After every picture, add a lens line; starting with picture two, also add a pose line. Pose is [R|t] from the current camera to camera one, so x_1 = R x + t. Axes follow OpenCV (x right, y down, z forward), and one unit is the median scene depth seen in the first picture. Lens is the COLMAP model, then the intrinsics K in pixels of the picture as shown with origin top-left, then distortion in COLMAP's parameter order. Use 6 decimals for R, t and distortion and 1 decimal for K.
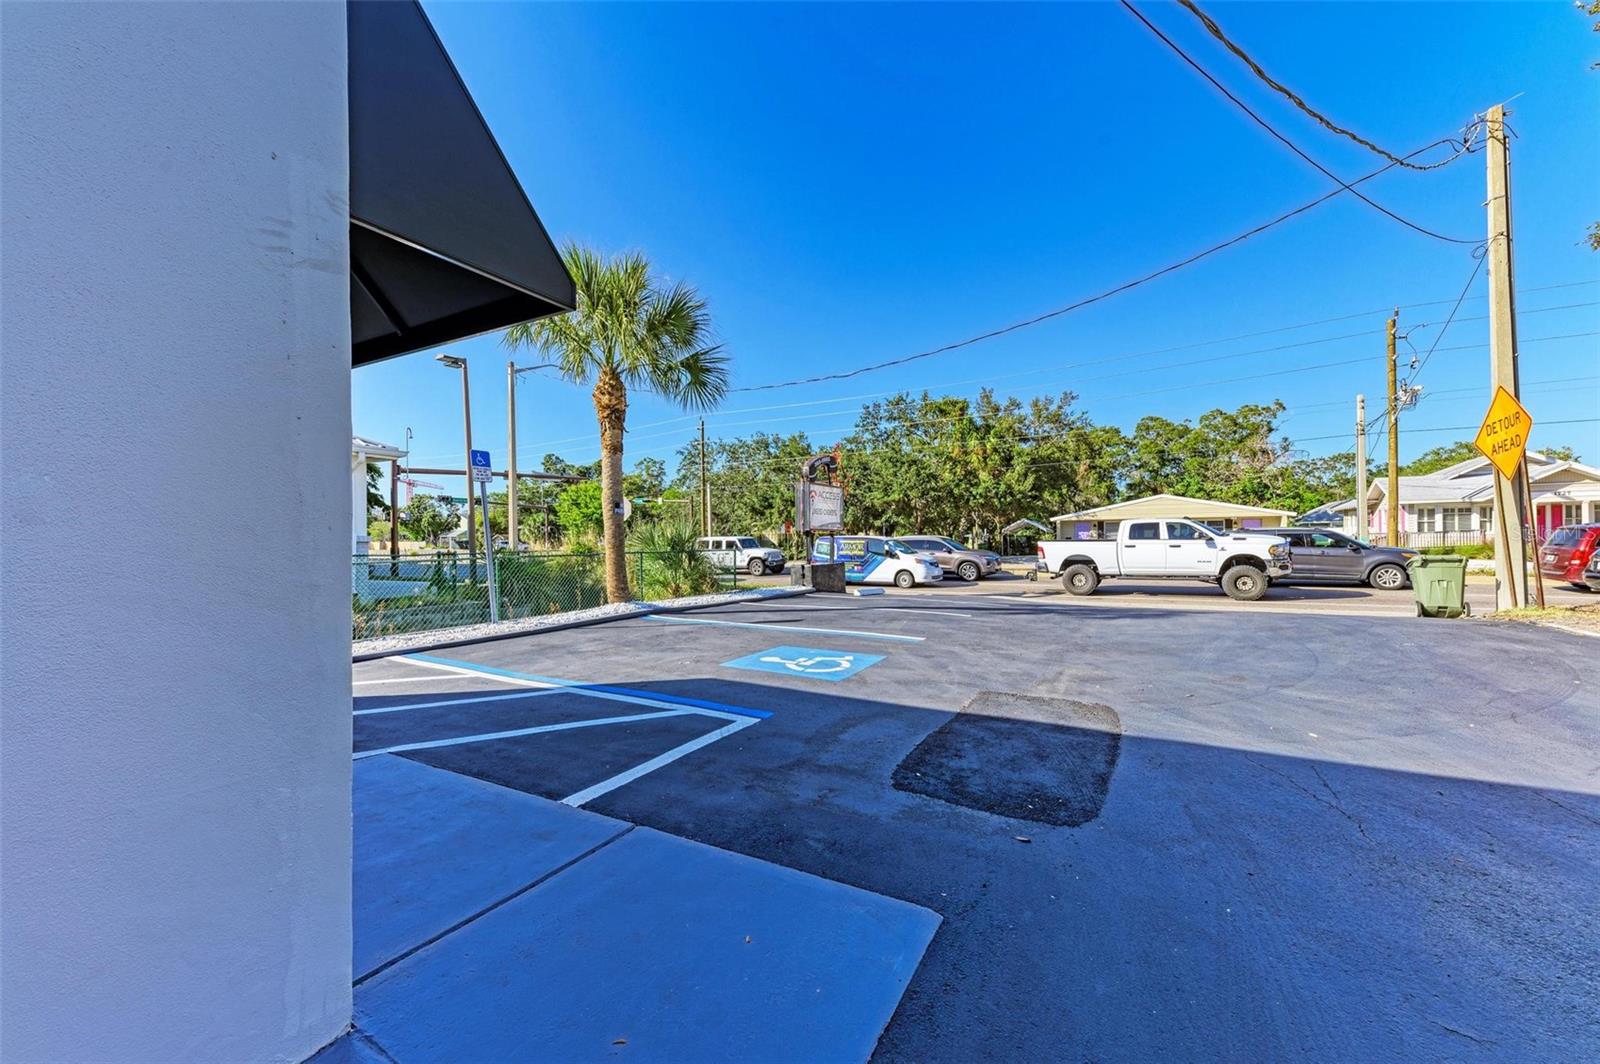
lens RADIAL K [[601.6, 0, 805.3], [0, 601.6, 541.4], [0, 0, 1]] dist [0.011156, -0.001080]
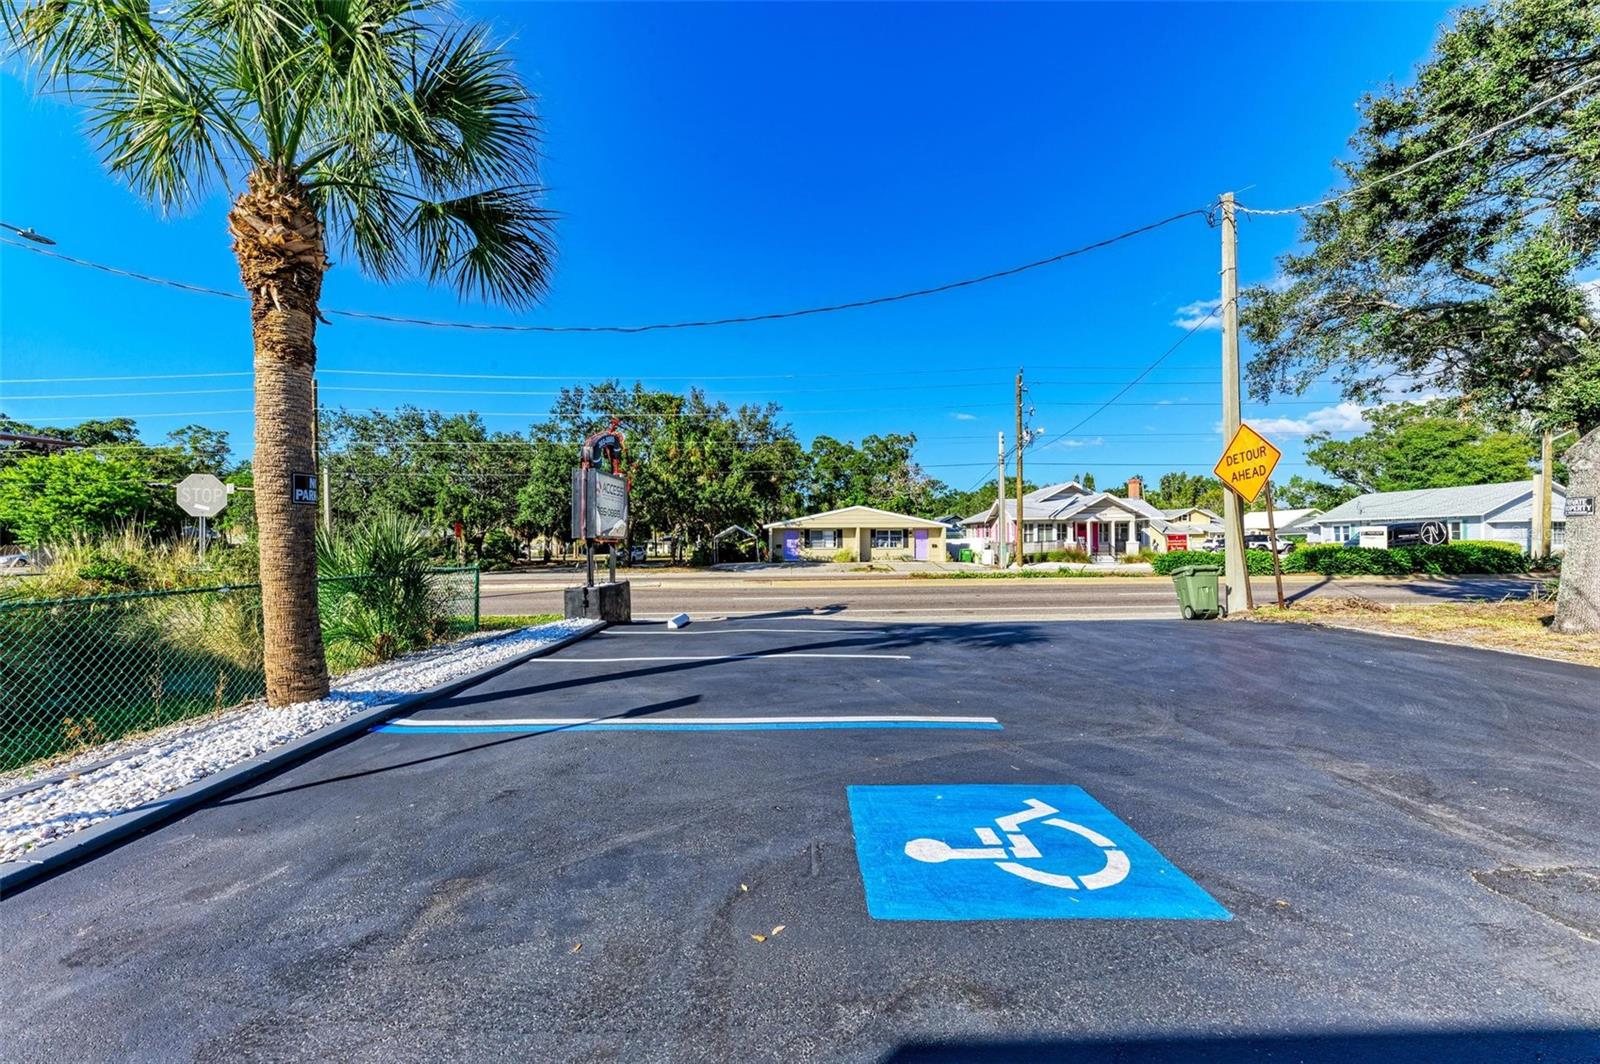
lens RADIAL K [[601.6, 0, 798.5], [0, 601.6, 540.7], [0, 0, 1]] dist [0.011156, -0.001080]
pose [[0.857196, 0.005907, 0.514956, -0.054142], [-0.000863, 0.999949, -0.010032, -0.003058], [-0.514989, 0.008155, 0.857158, 0.102329]]
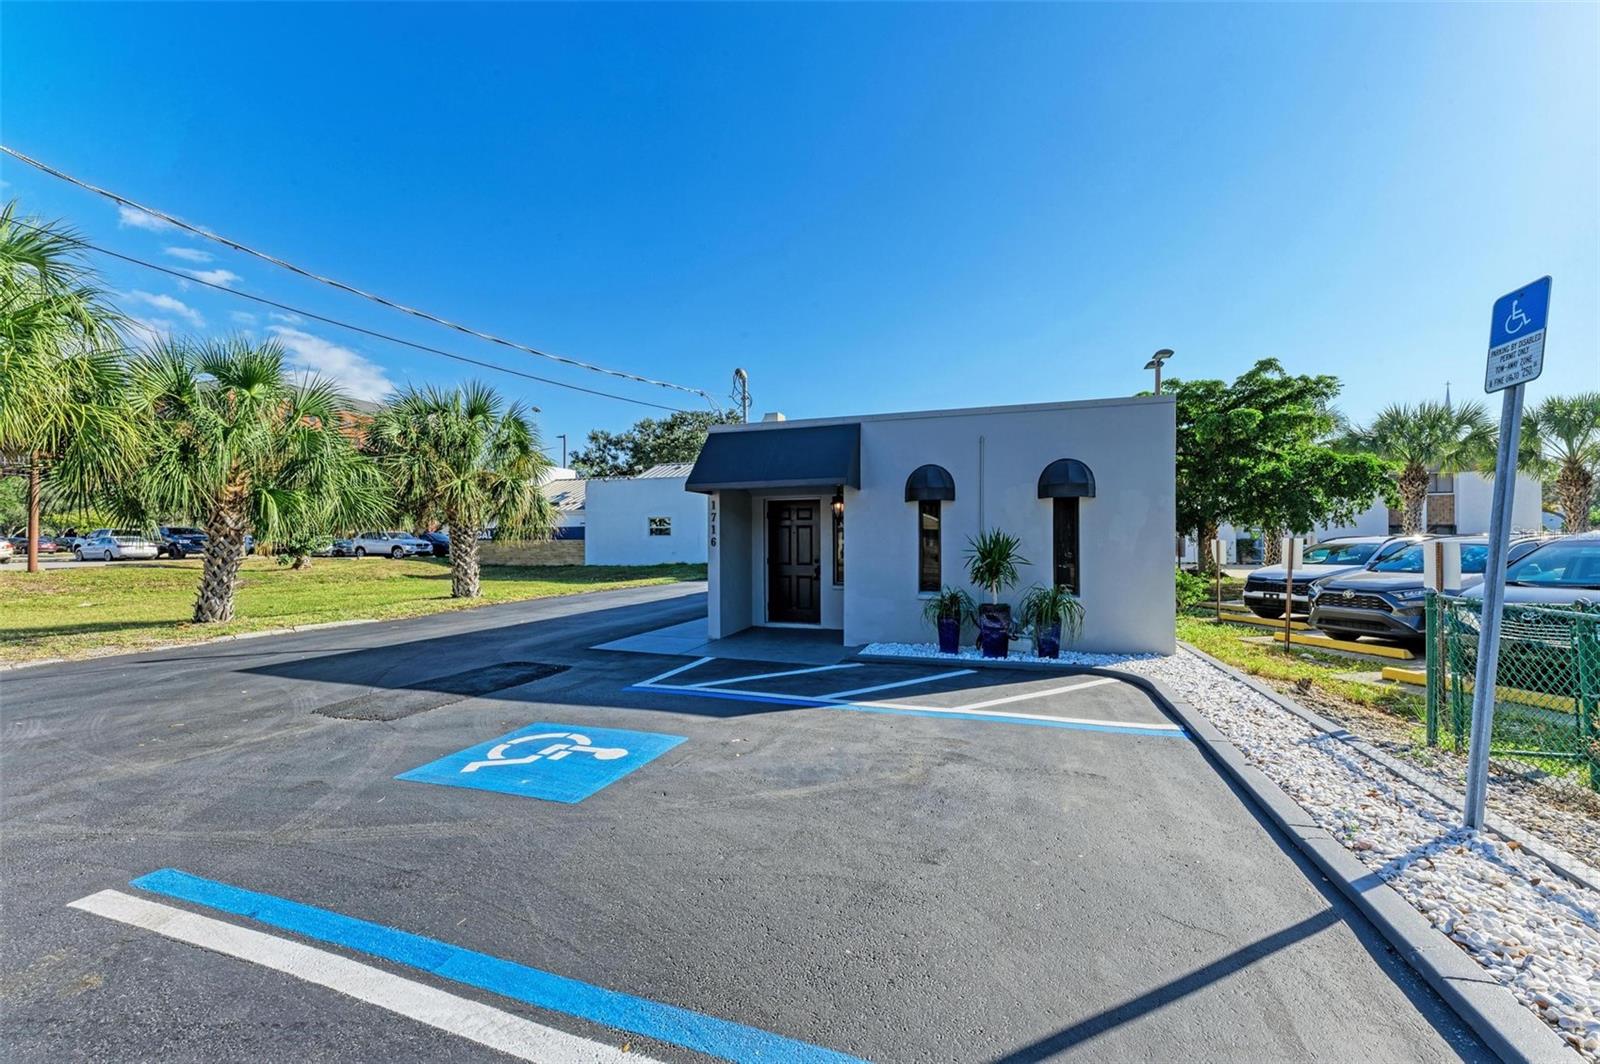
lens RADIAL K [[601.6, 0, 797.2], [0, 601.6, 539.7], [0, 0, 1]] dist [0.011156, -0.001080]
pose [[-0.982853, 0.007089, -0.184255, 0.074437], [0.007799, 0.999965, -0.003130, -0.007172], [0.184226, -0.004514, -0.982874, 0.668644]]
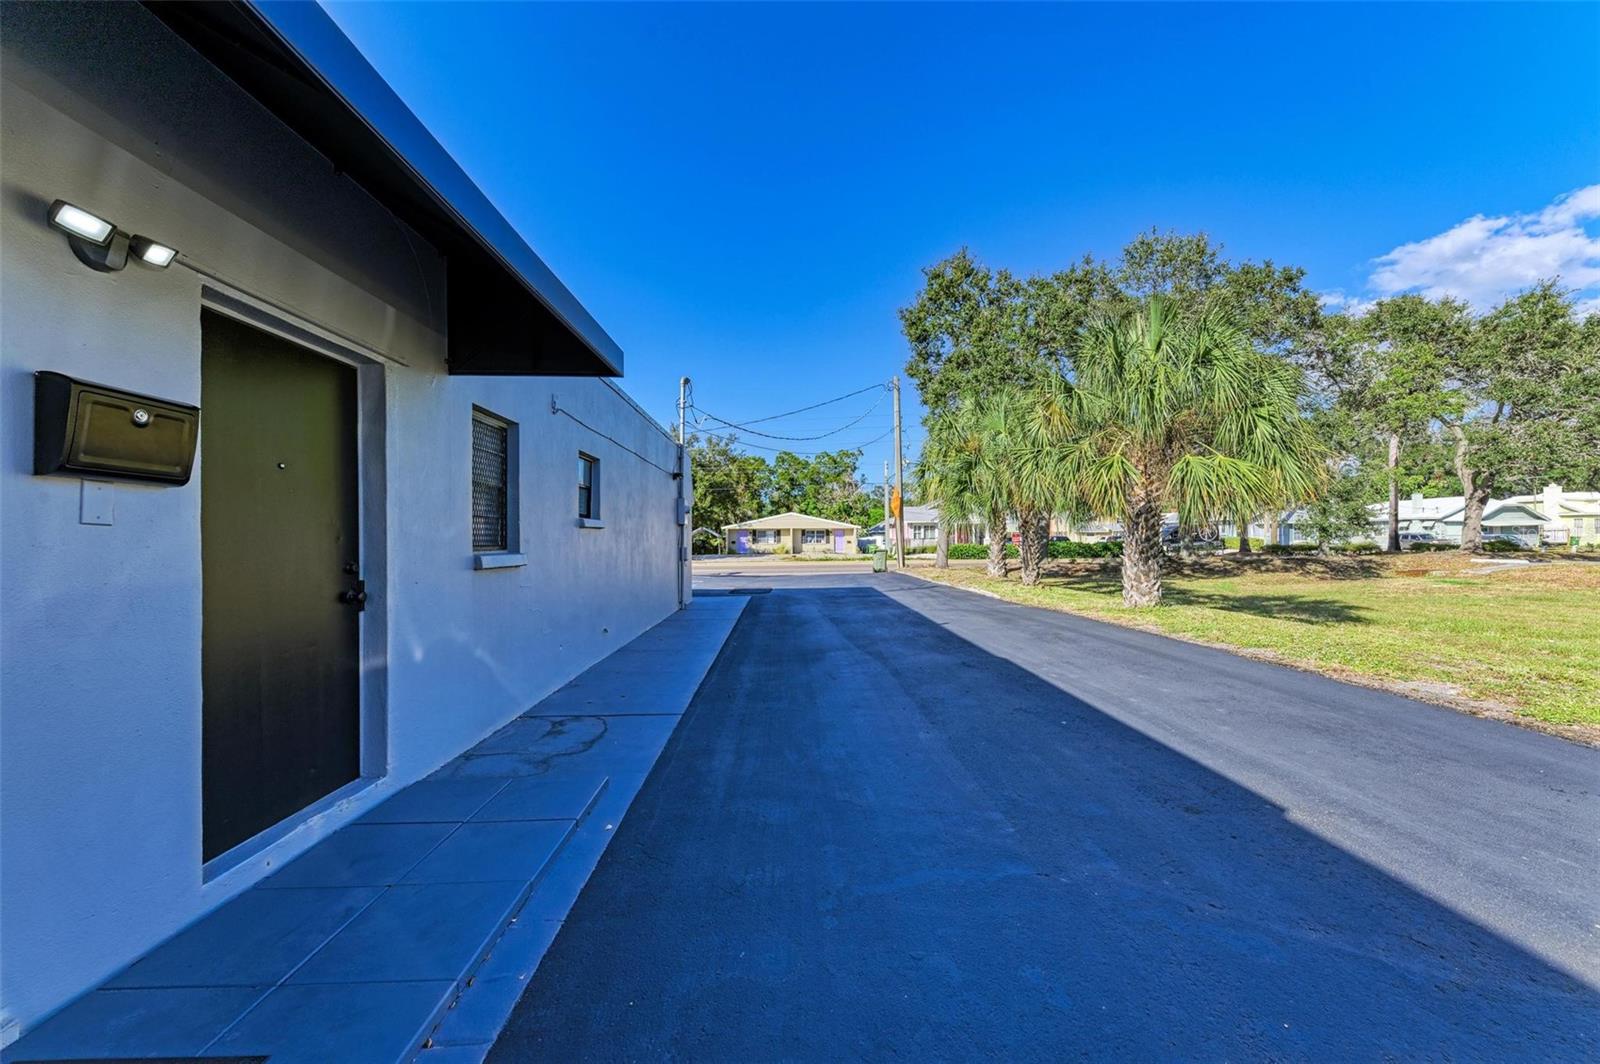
lens RADIAL K [[601.6, 0, 807.2], [0, 601.6, 538.1], [0, 0, 1]] dist [0.011156, -0.001080]
pose [[0.850110, 0.003943, 0.526590, -0.136203], [0.000775, 0.999962, -0.008740, -0.001409], [-0.526604, 0.007838, 0.850074, -0.242940]]
